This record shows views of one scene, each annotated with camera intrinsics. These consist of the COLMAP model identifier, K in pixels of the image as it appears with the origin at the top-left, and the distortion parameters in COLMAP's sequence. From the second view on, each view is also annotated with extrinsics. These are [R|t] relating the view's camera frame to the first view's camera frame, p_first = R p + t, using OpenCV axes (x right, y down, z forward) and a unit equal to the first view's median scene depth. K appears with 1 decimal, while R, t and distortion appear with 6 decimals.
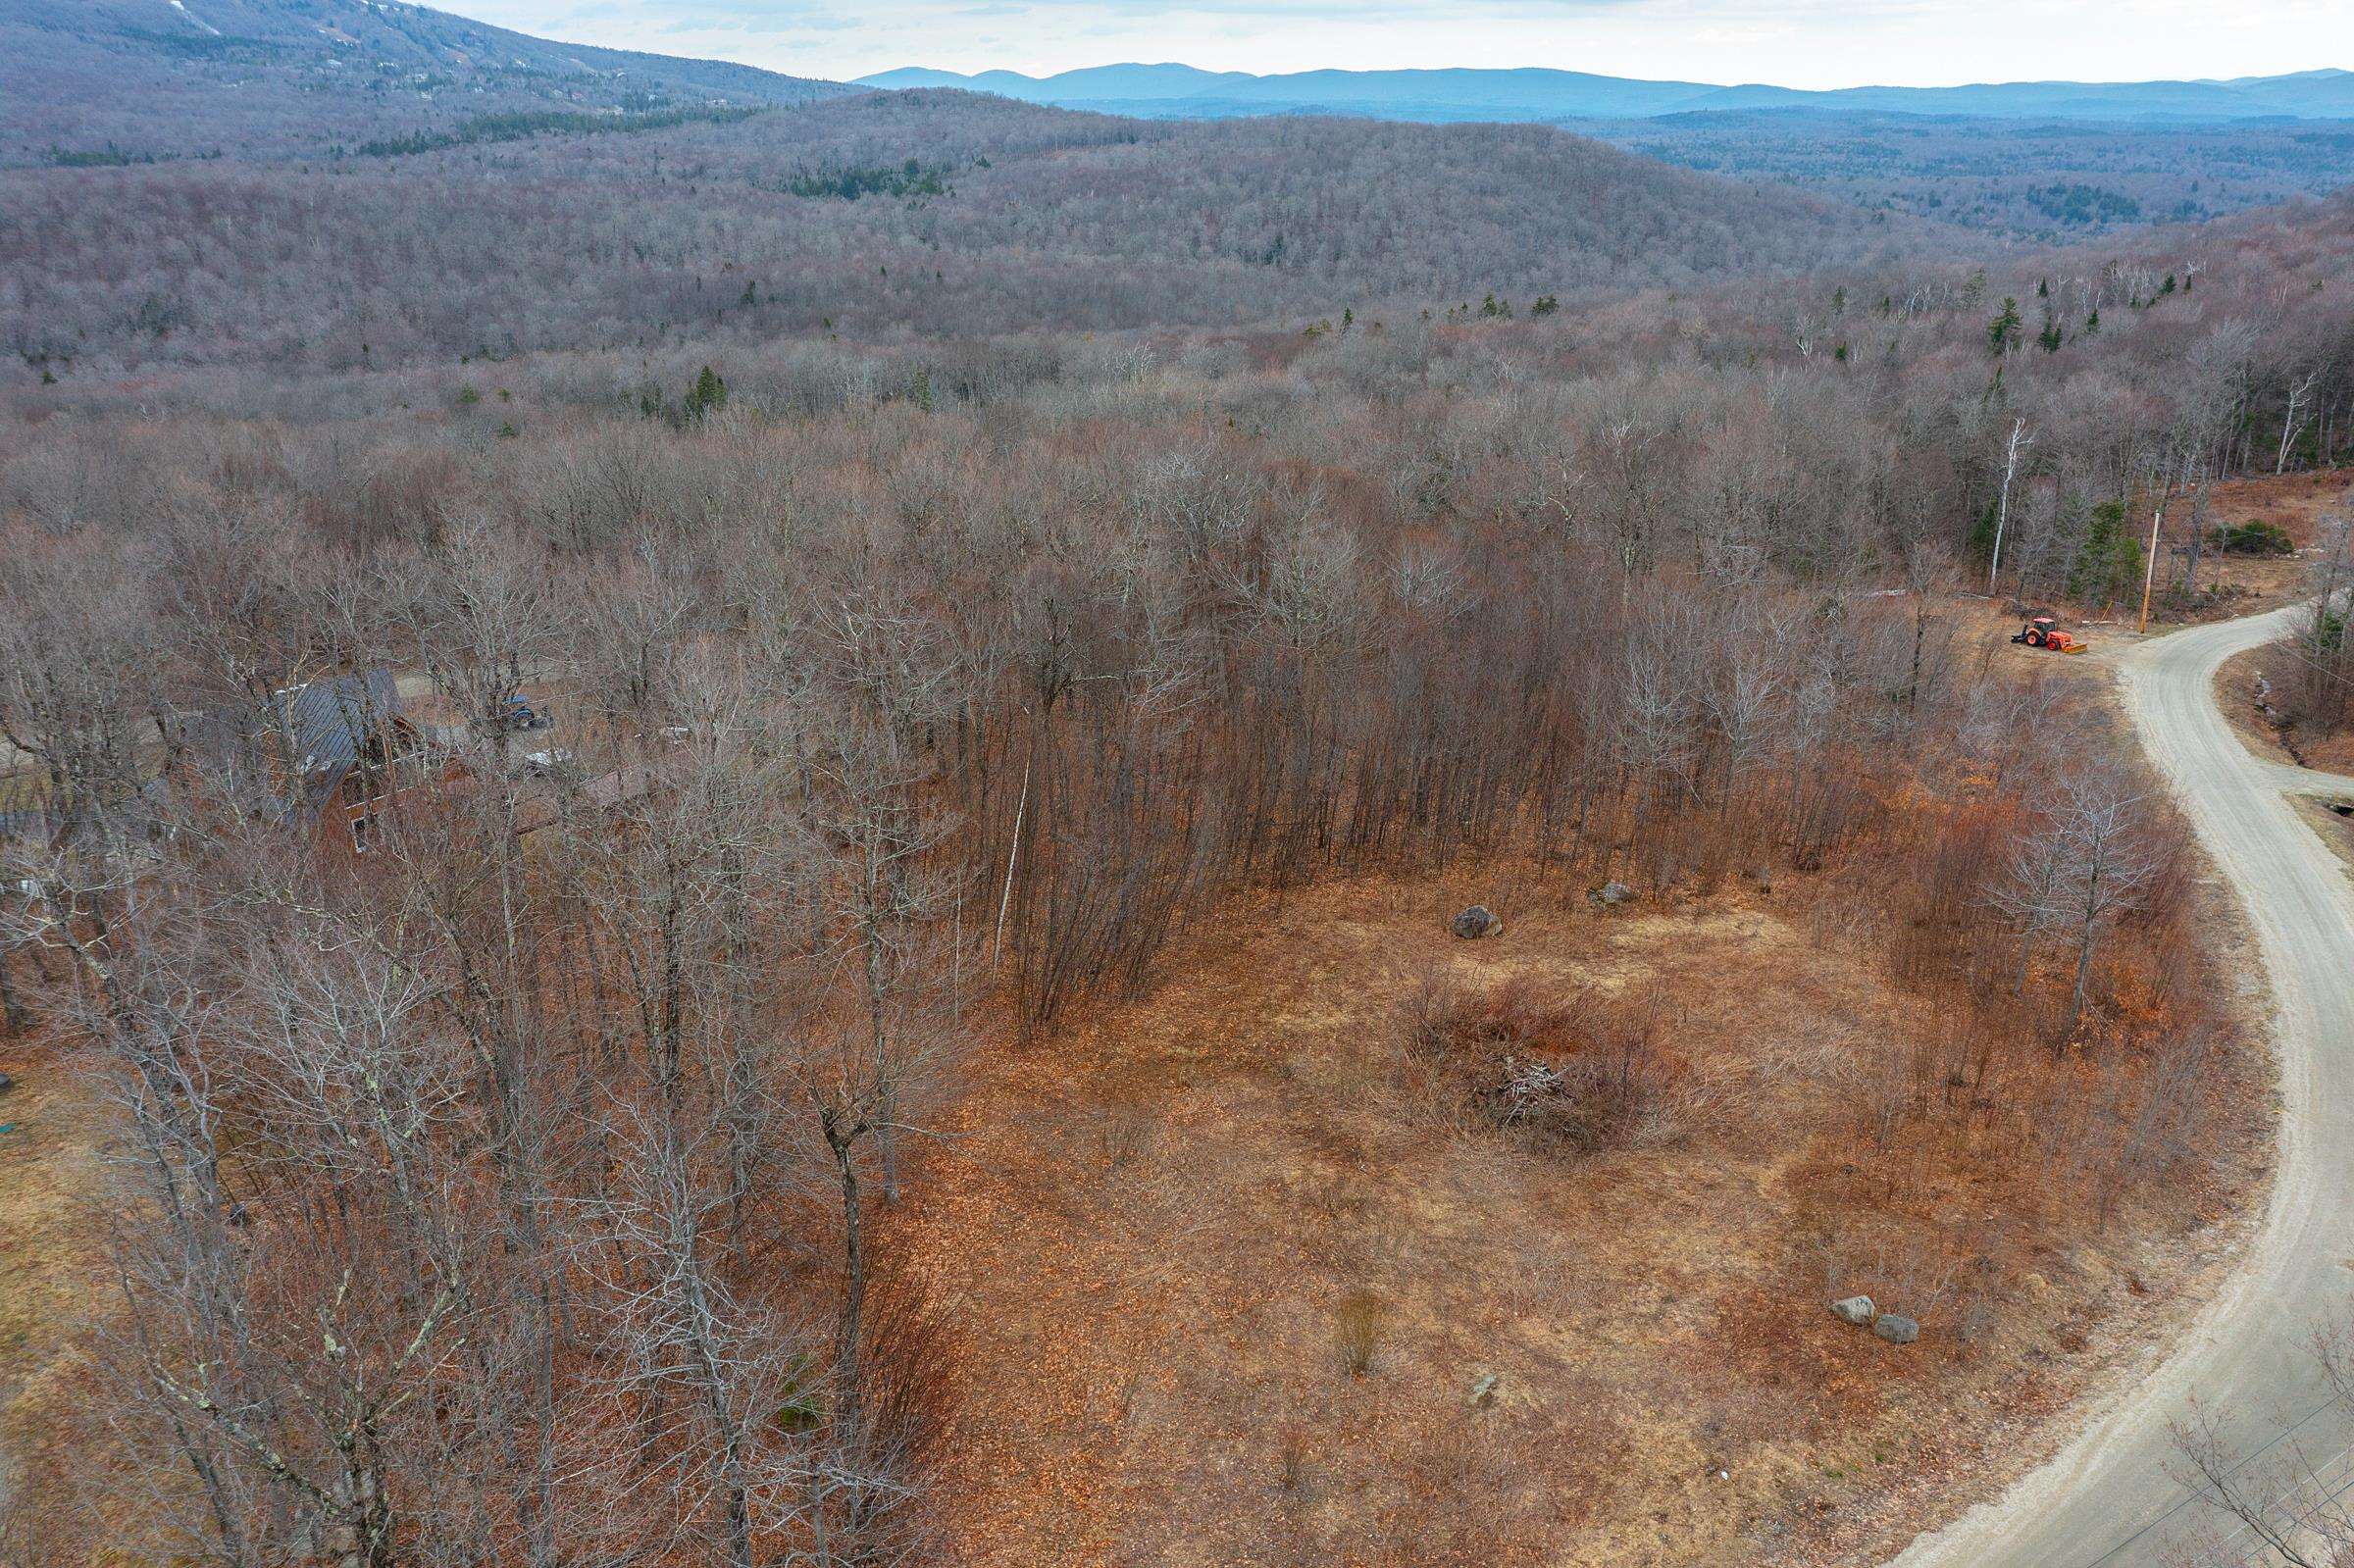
lens RADIAL K [[1879.1, 0, 1177.0], [0, 1879.1, 784.0], [0, 0, 1]] dist [0.002061, -0.008509]
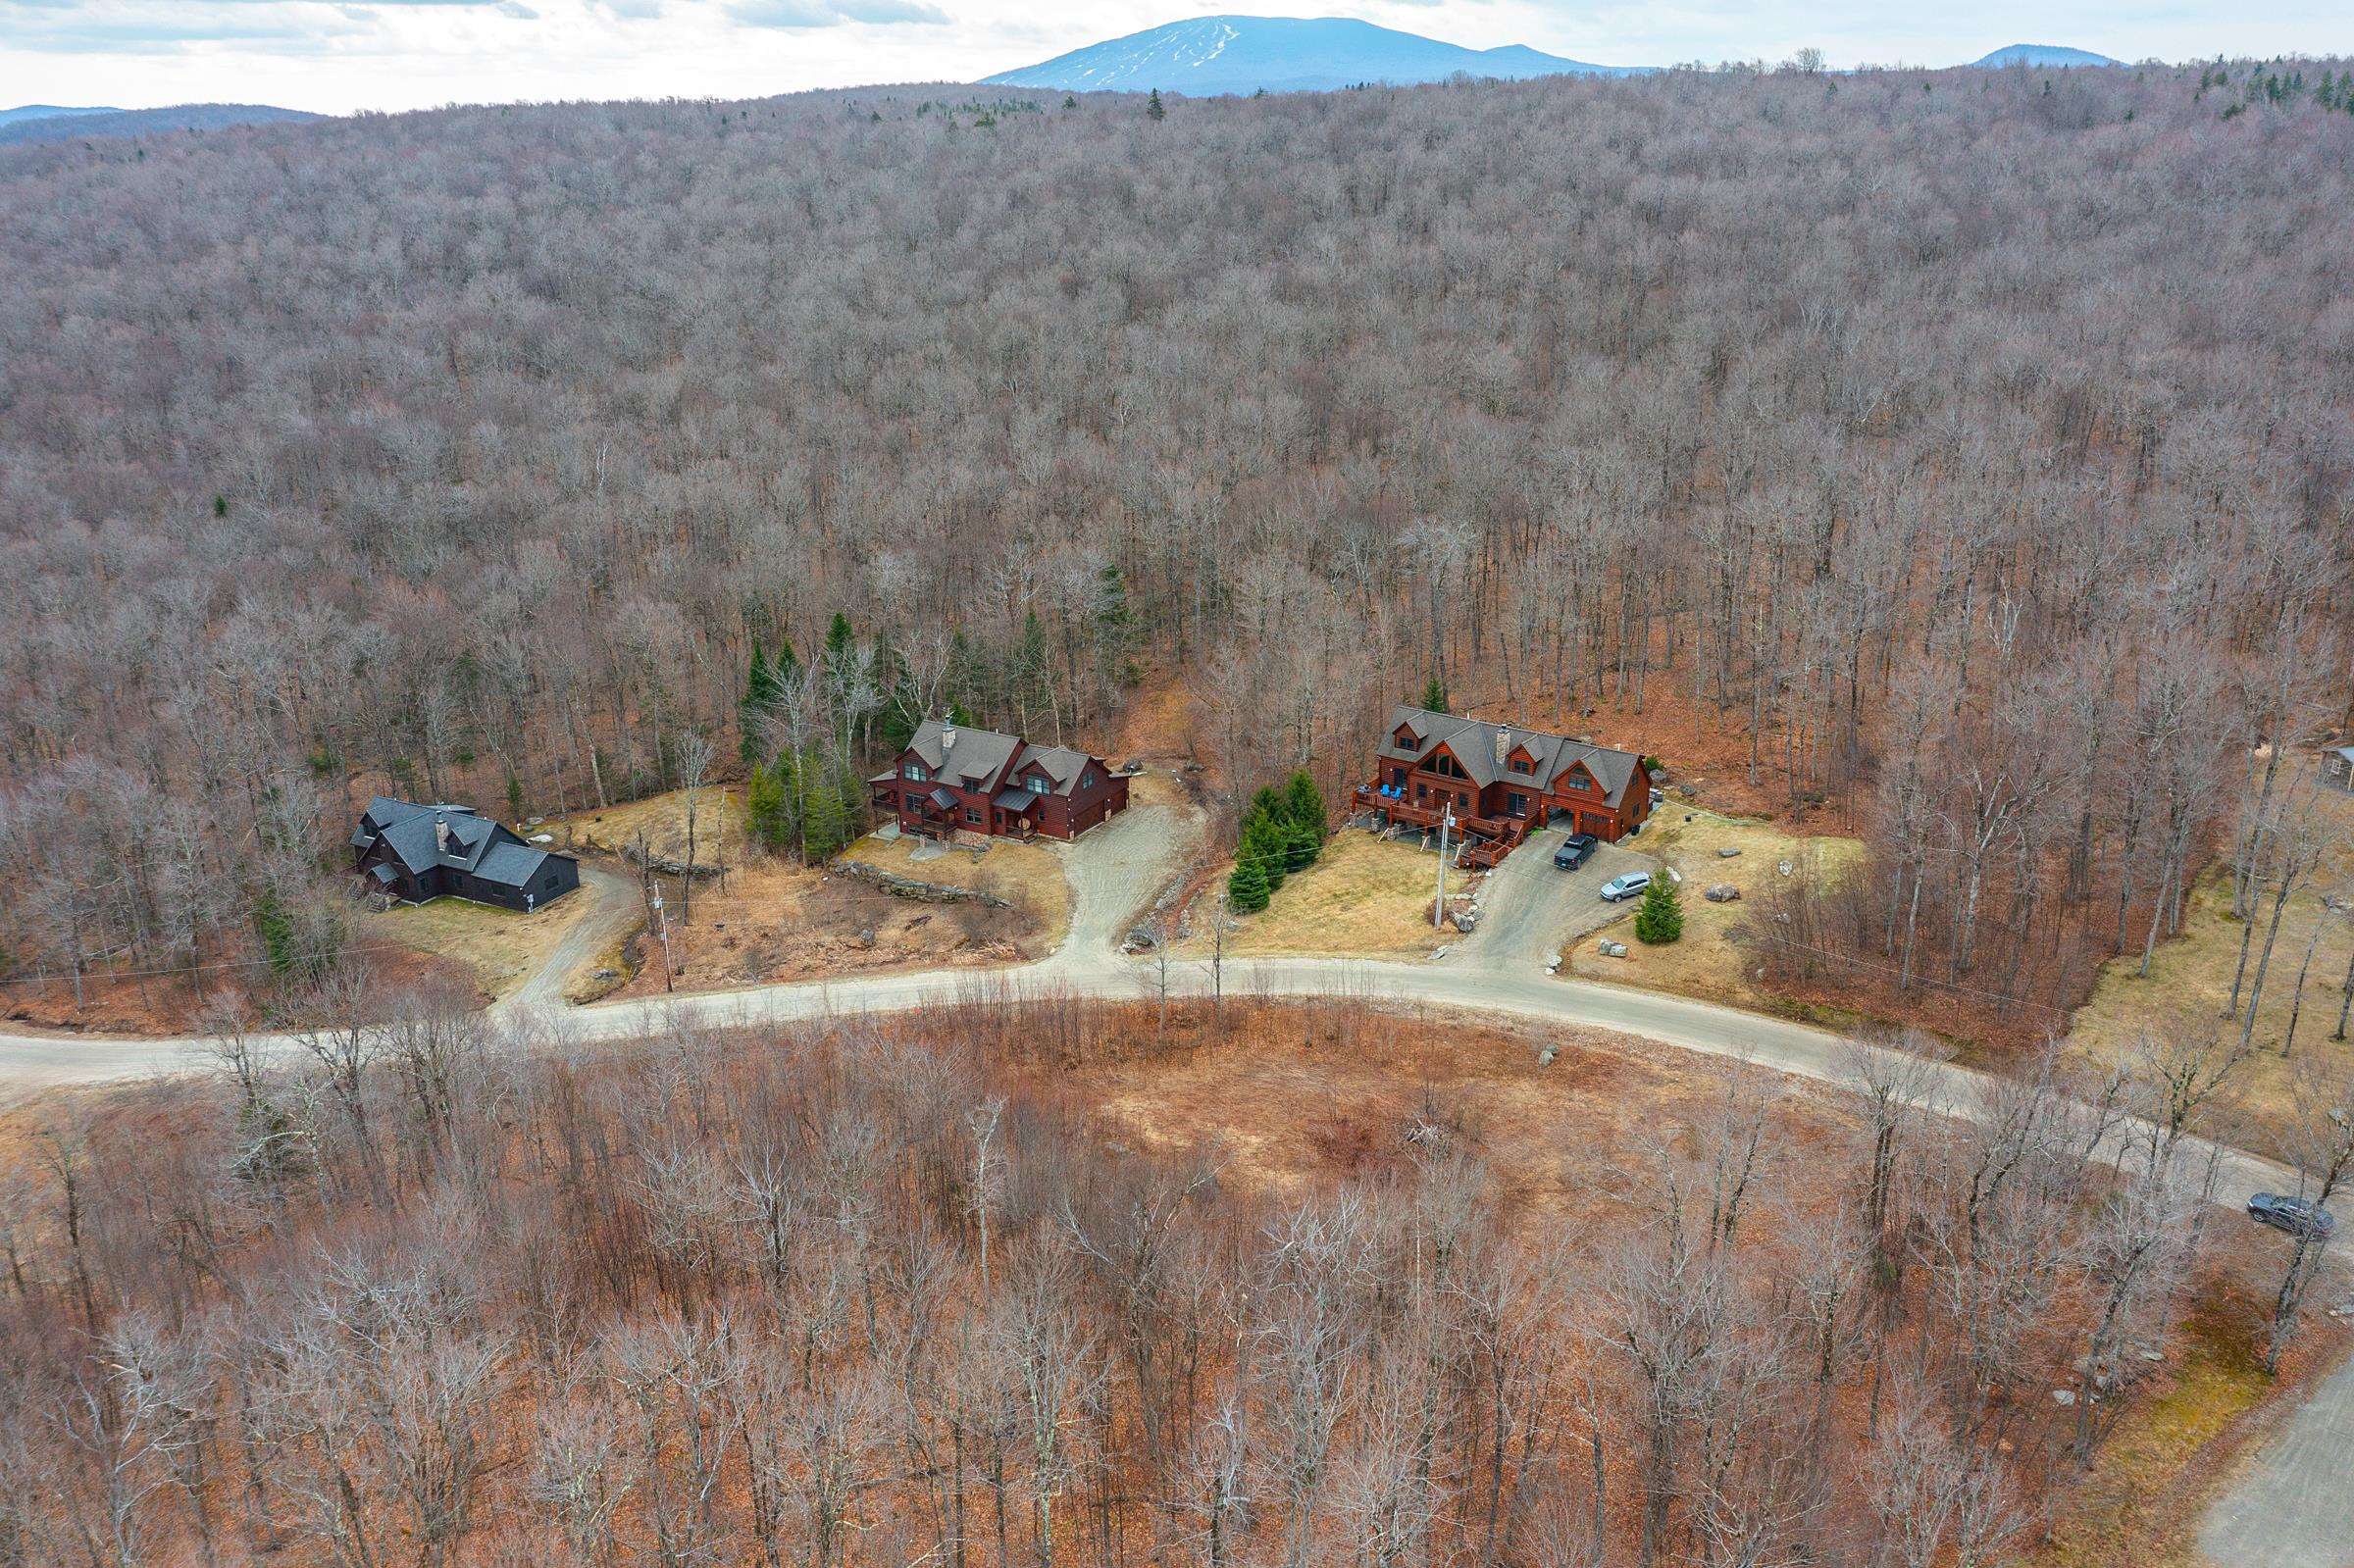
lens RADIAL K [[1879.1, 0, 1177.0], [0, 1879.1, 784.0], [0, 0, 1]] dist [0.002061, -0.008509]
pose [[-0.324453, -0.319932, 0.890154, -0.062319], [0.346241, 0.835583, 0.426520, -0.049440], [-0.880254, 0.446593, -0.160334, 0.068217]]
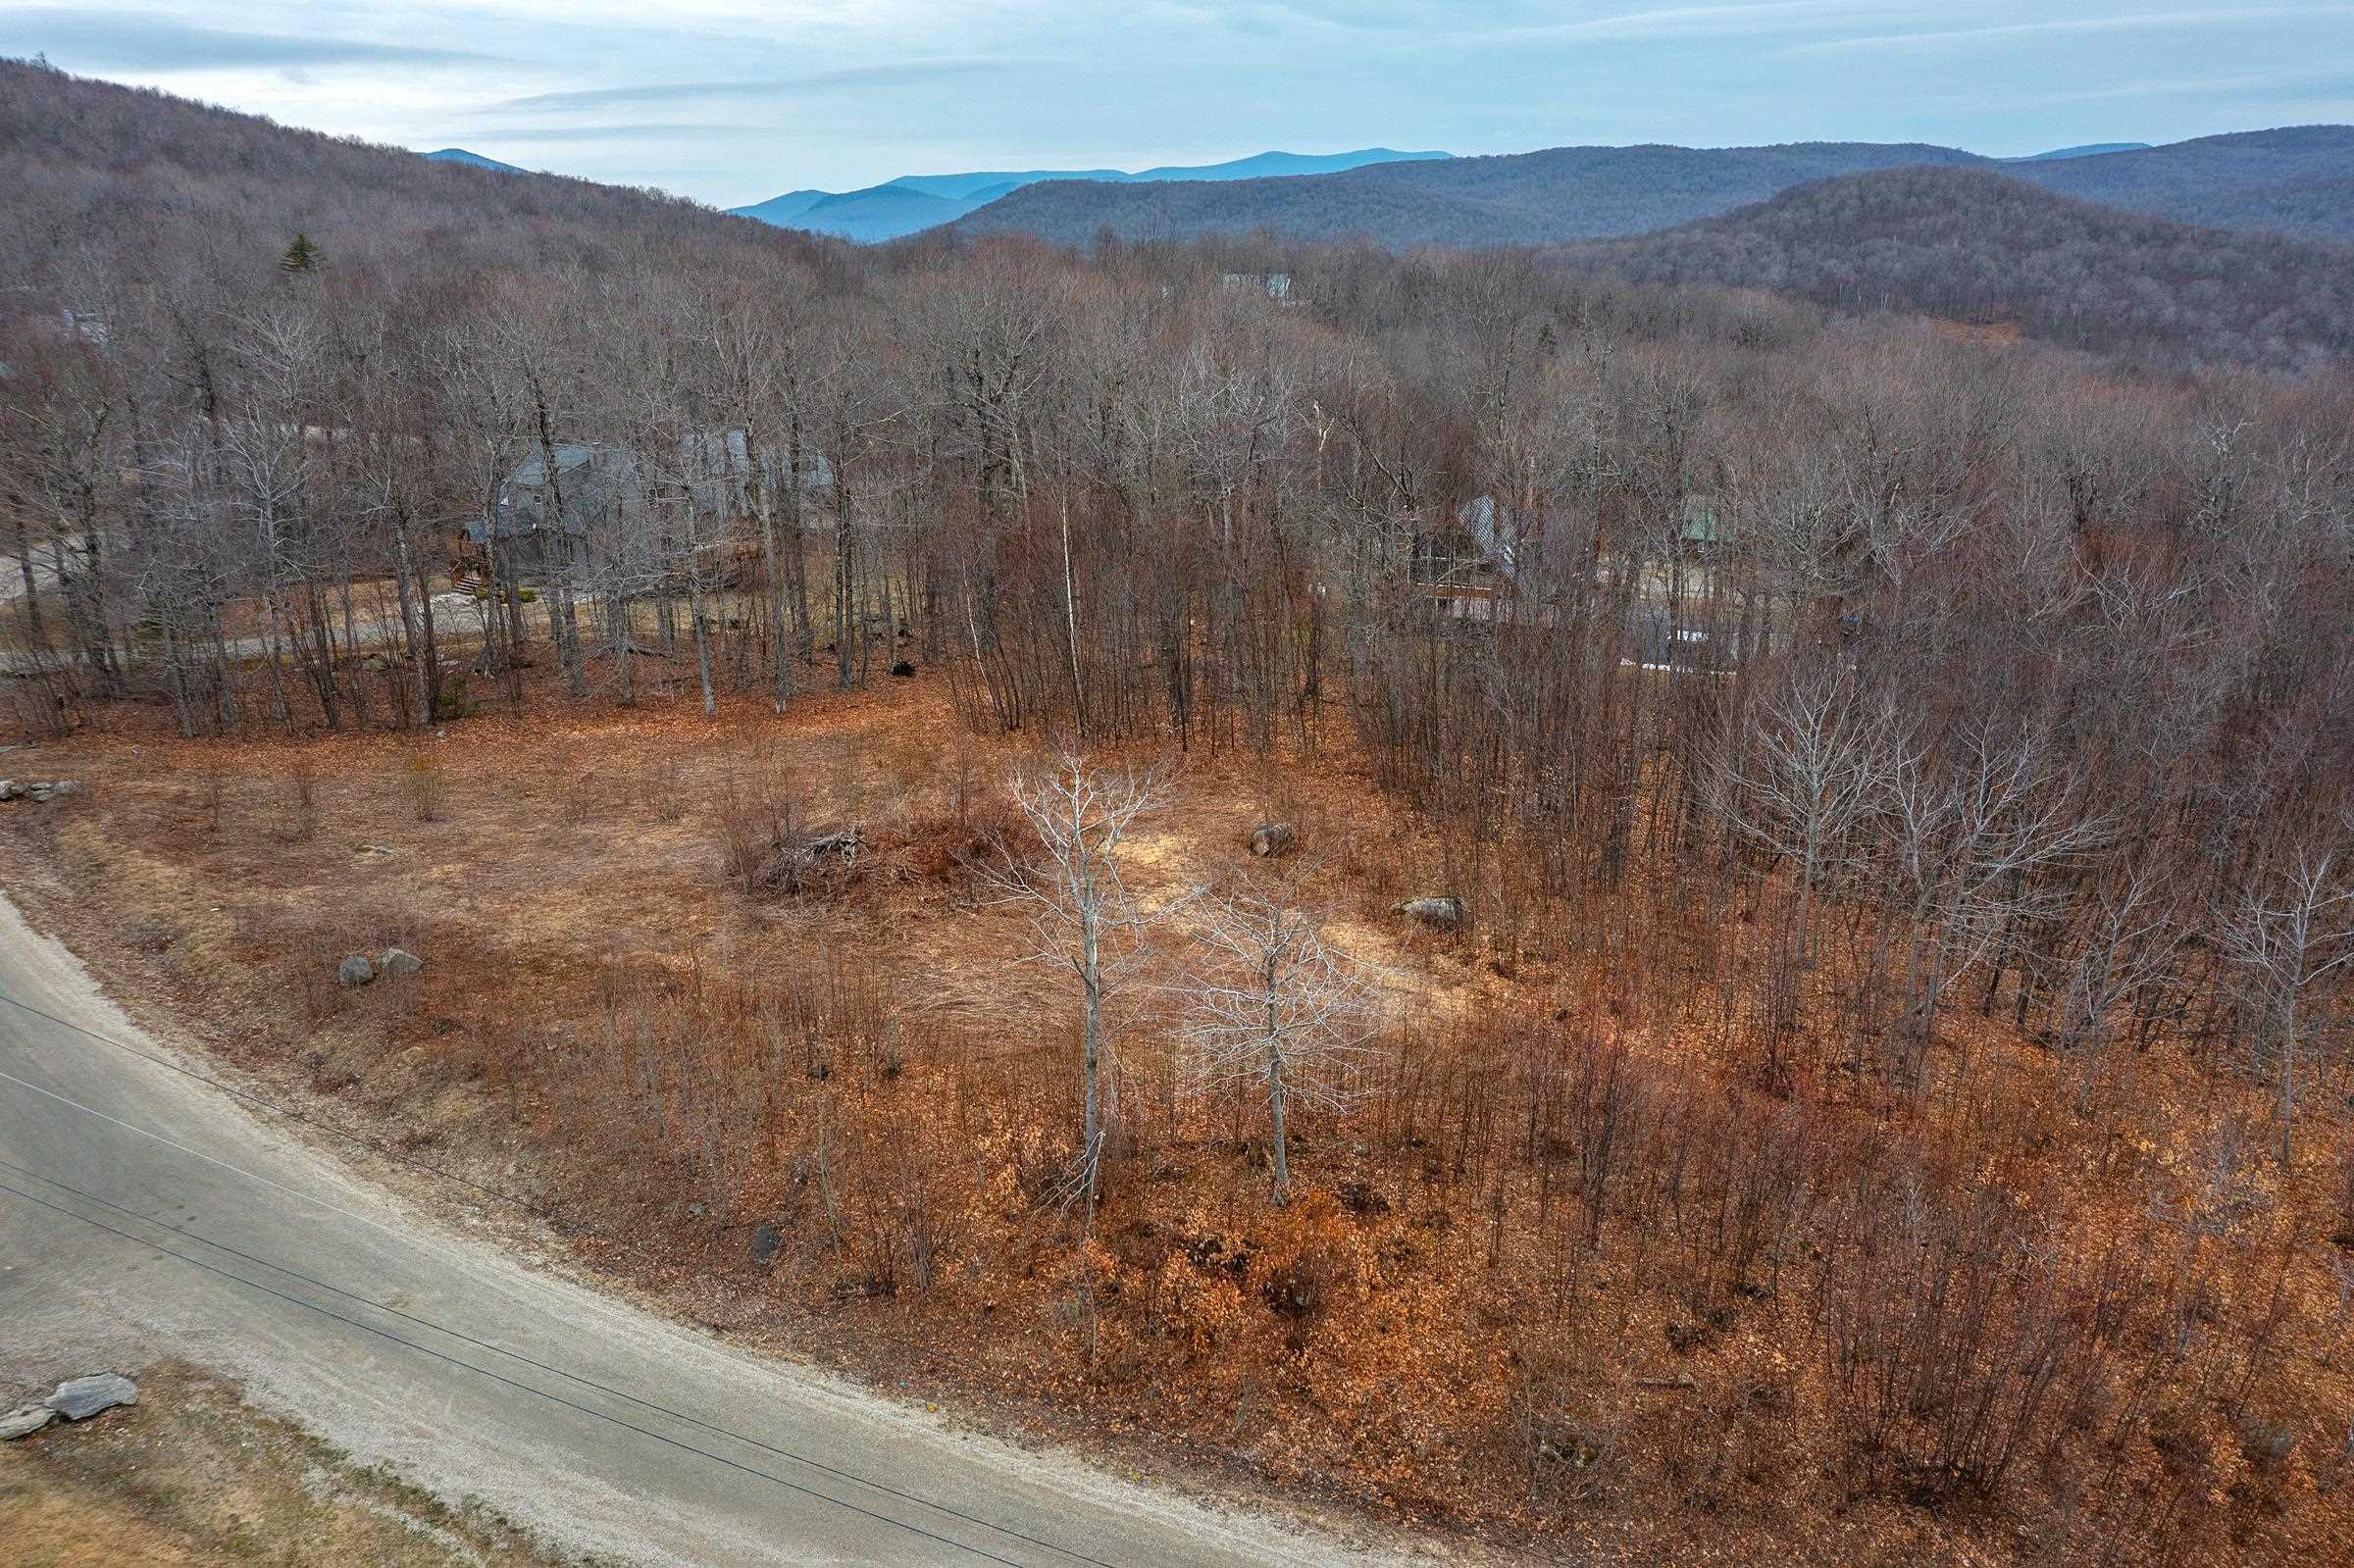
lens RADIAL K [[1879.1, 0, 1177.0], [0, 1879.1, 784.0], [0, 0, 1]] dist [0.002061, -0.008509]
pose [[0.153002, 0.287677, -0.945427, 0.055931], [-0.334187, 0.915390, 0.224455, -0.007103], [0.930005, 0.281607, 0.236194, 0.046737]]
